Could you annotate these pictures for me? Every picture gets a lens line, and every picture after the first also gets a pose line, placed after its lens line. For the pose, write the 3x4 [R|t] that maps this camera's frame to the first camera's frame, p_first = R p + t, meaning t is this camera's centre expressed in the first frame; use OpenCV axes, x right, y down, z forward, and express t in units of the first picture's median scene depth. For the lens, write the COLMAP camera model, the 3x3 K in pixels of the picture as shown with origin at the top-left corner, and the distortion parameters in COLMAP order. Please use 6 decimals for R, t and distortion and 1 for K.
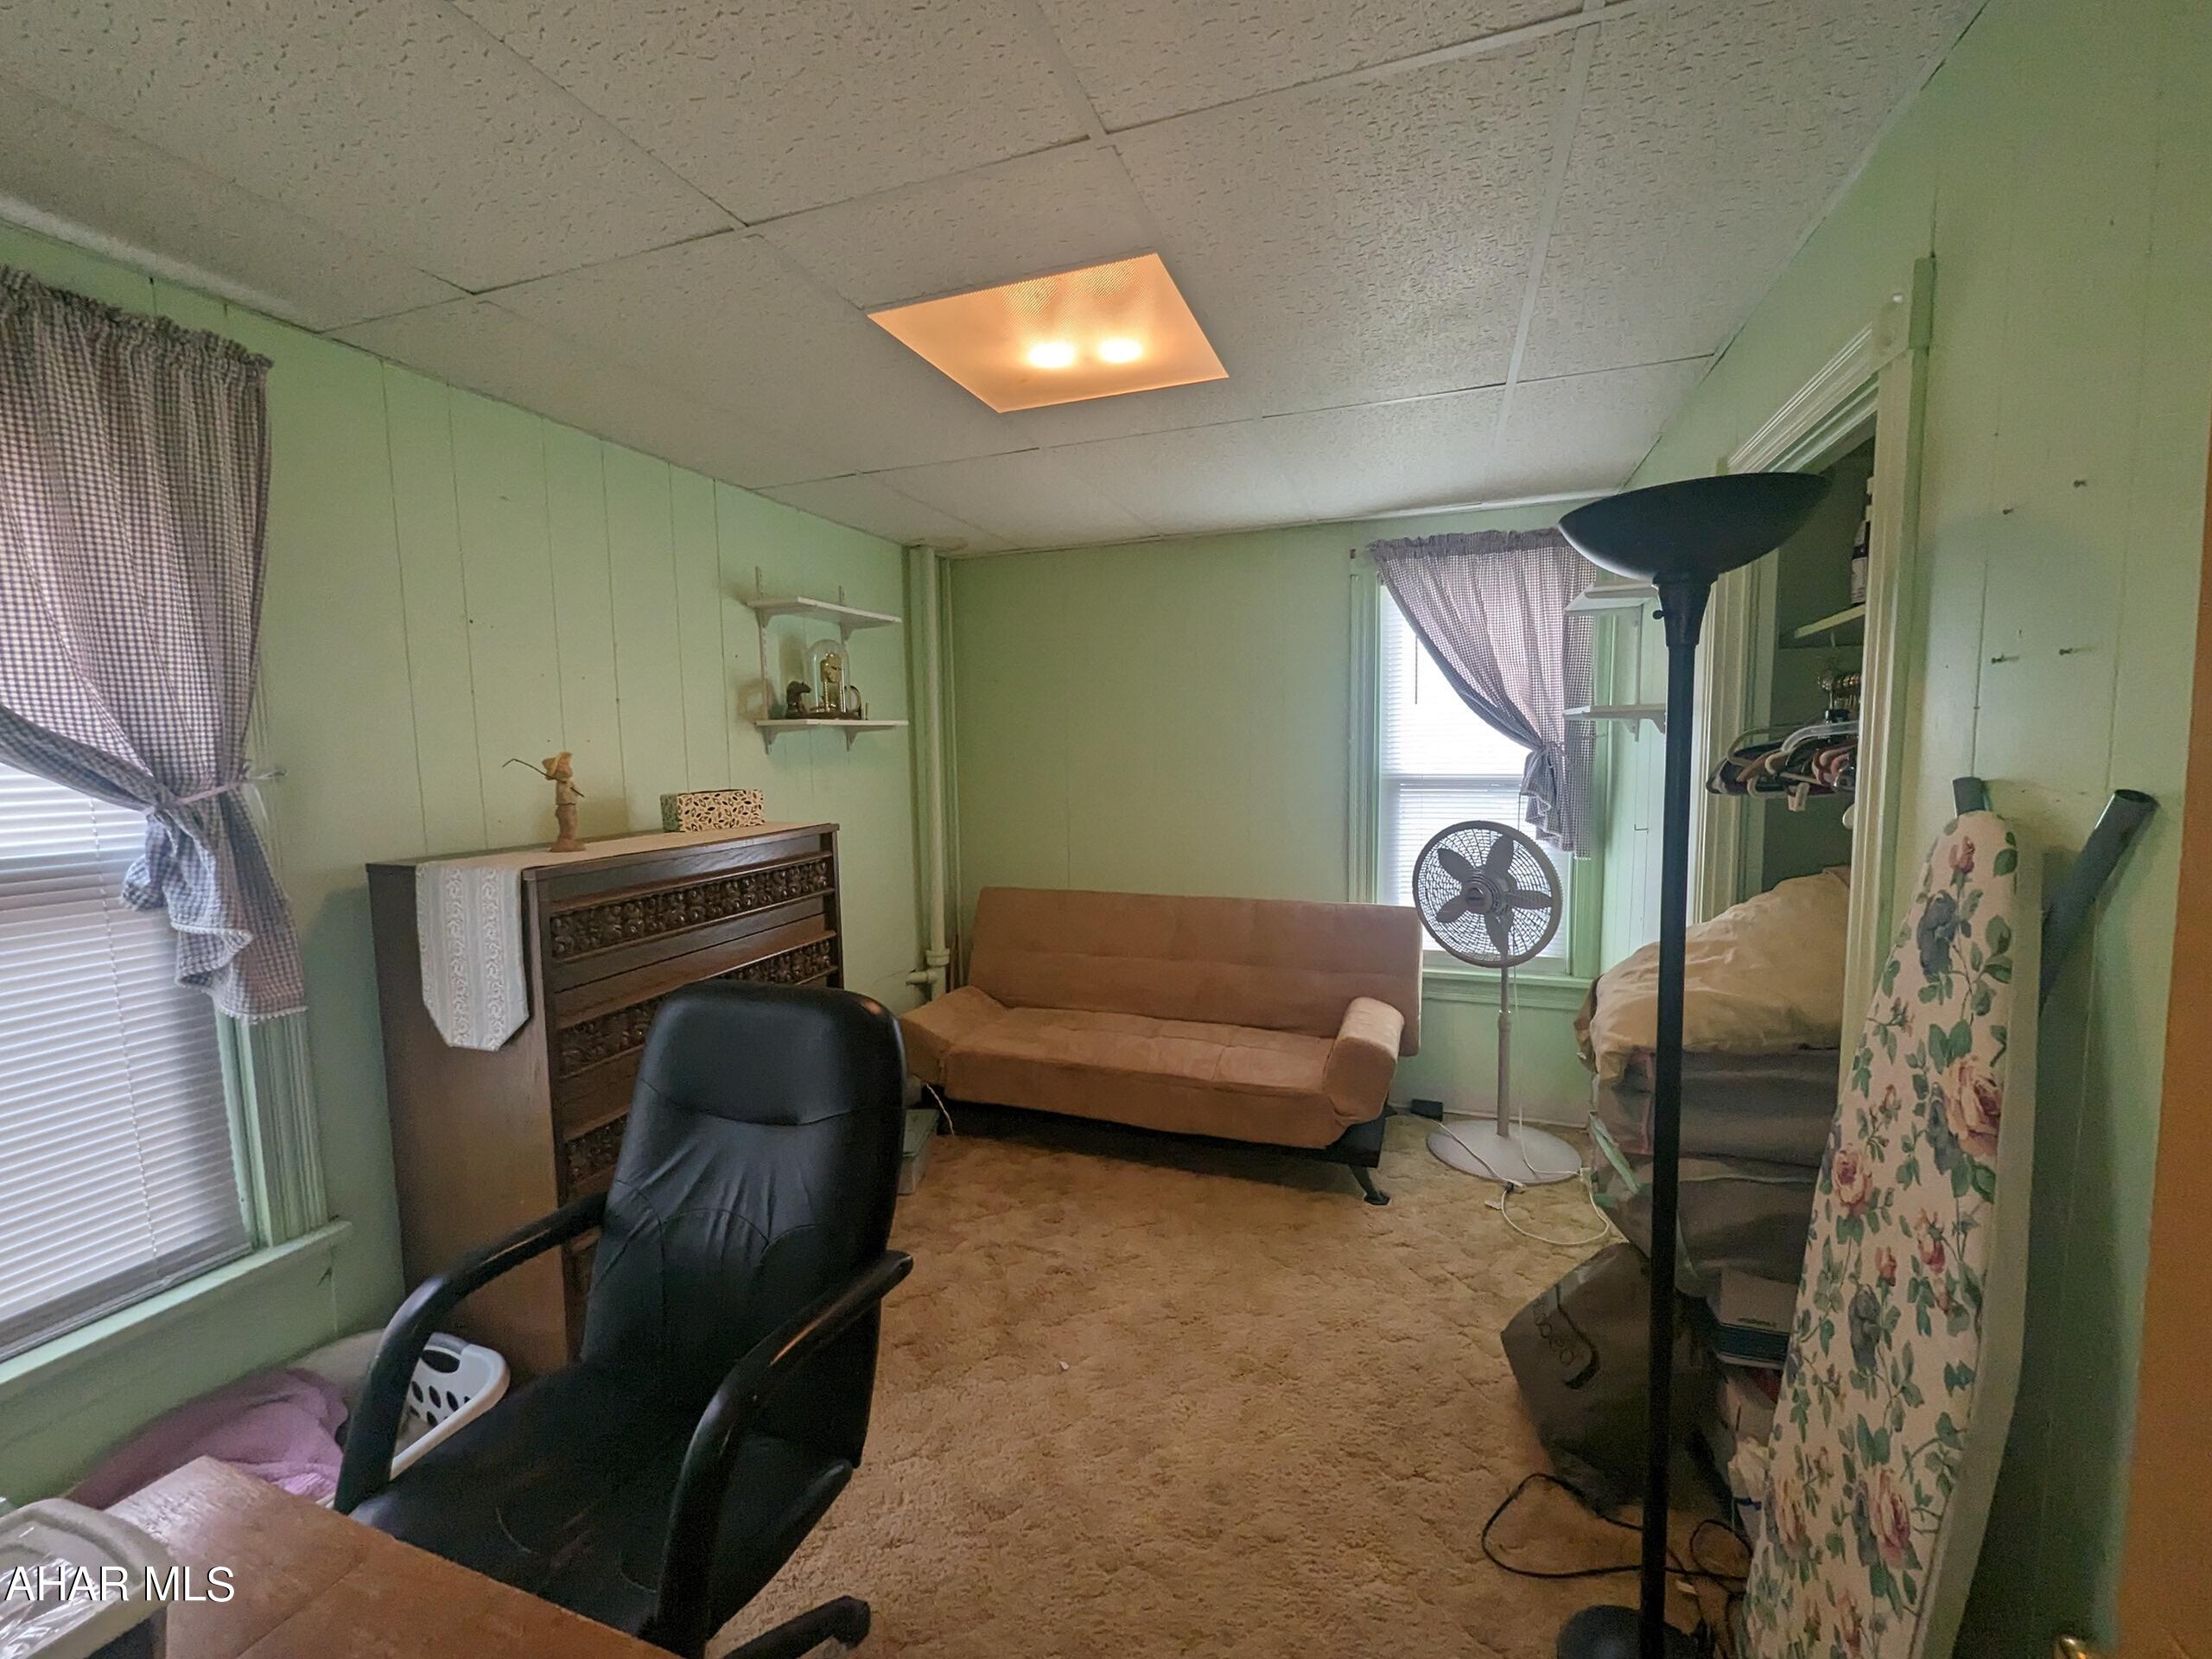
lens RADIAL K [[919.8, 0, 1106.0], [0, 919.8, 829.5], [0, 0, 1]] dist [-0.001450, -0.000177]
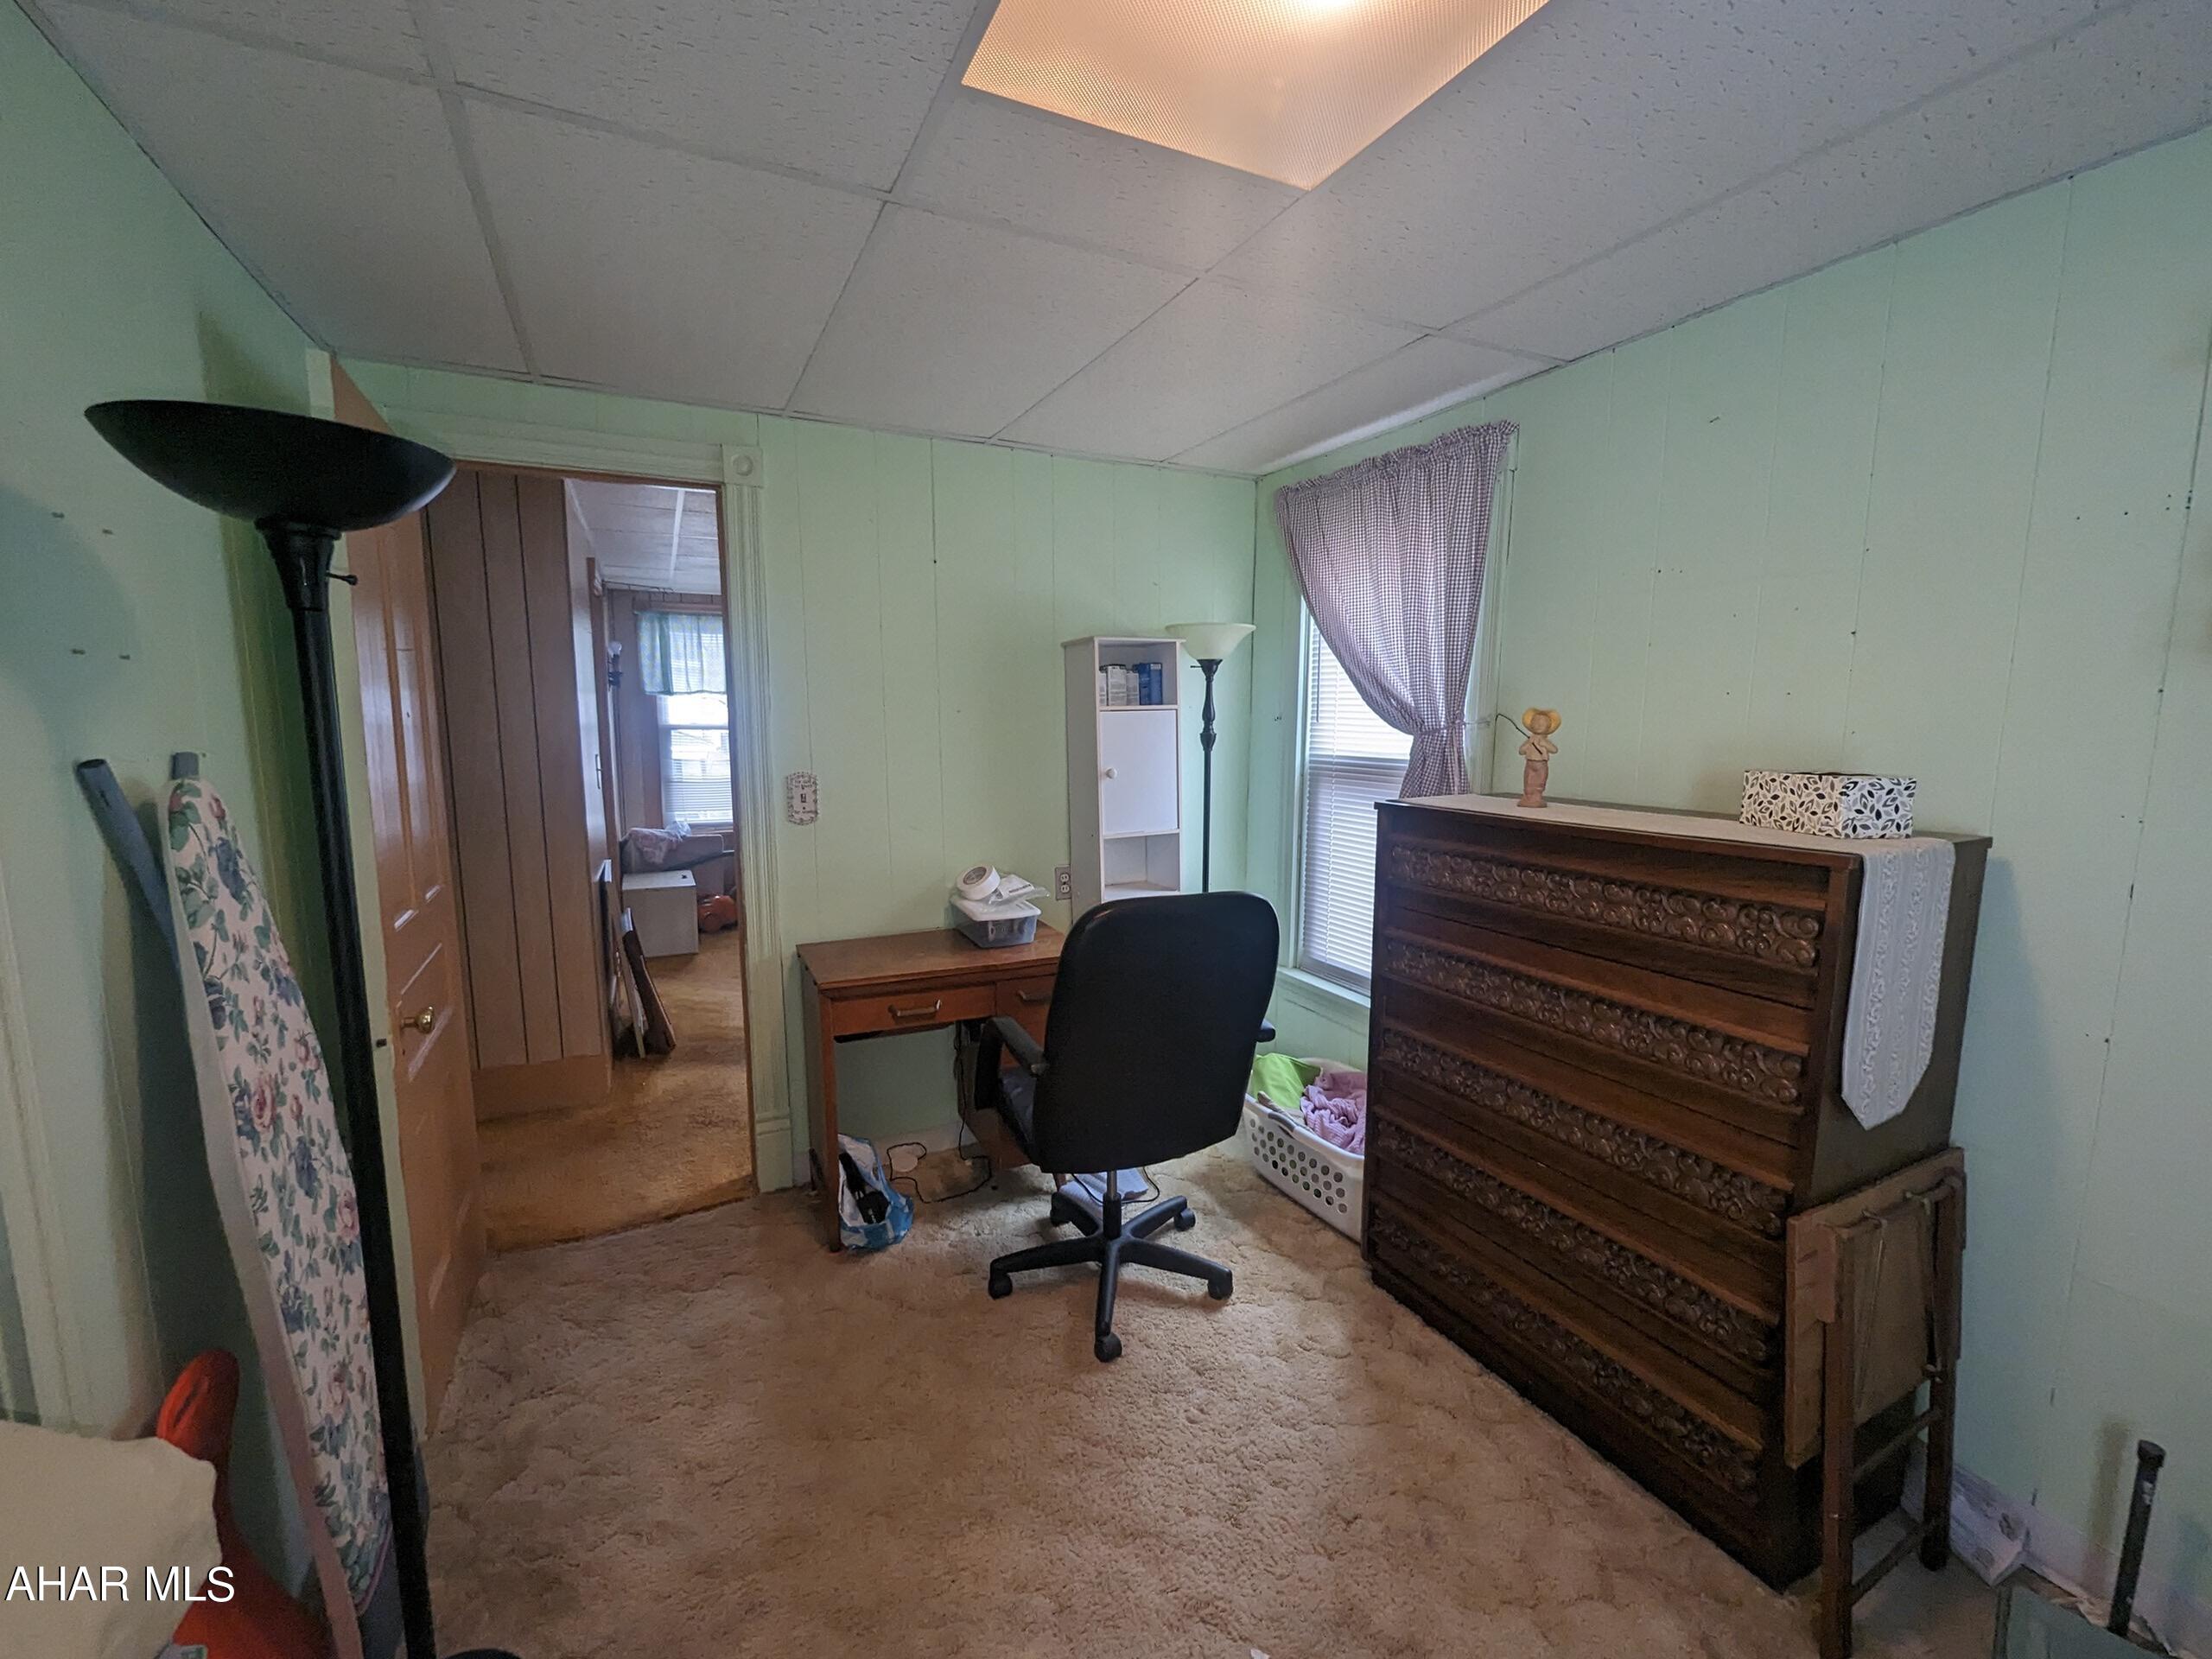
lens RADIAL K [[919.8, 0, 1106.0], [0, 919.8, 829.5], [0, 0, 1]] dist [-0.001450, -0.000177]
pose [[-0.700463, 0.112102, -0.704830, 0.485032], [-0.051906, 0.976969, 0.206970, -0.142920], [0.711799, 0.181560, -0.678512, 1.421790]]
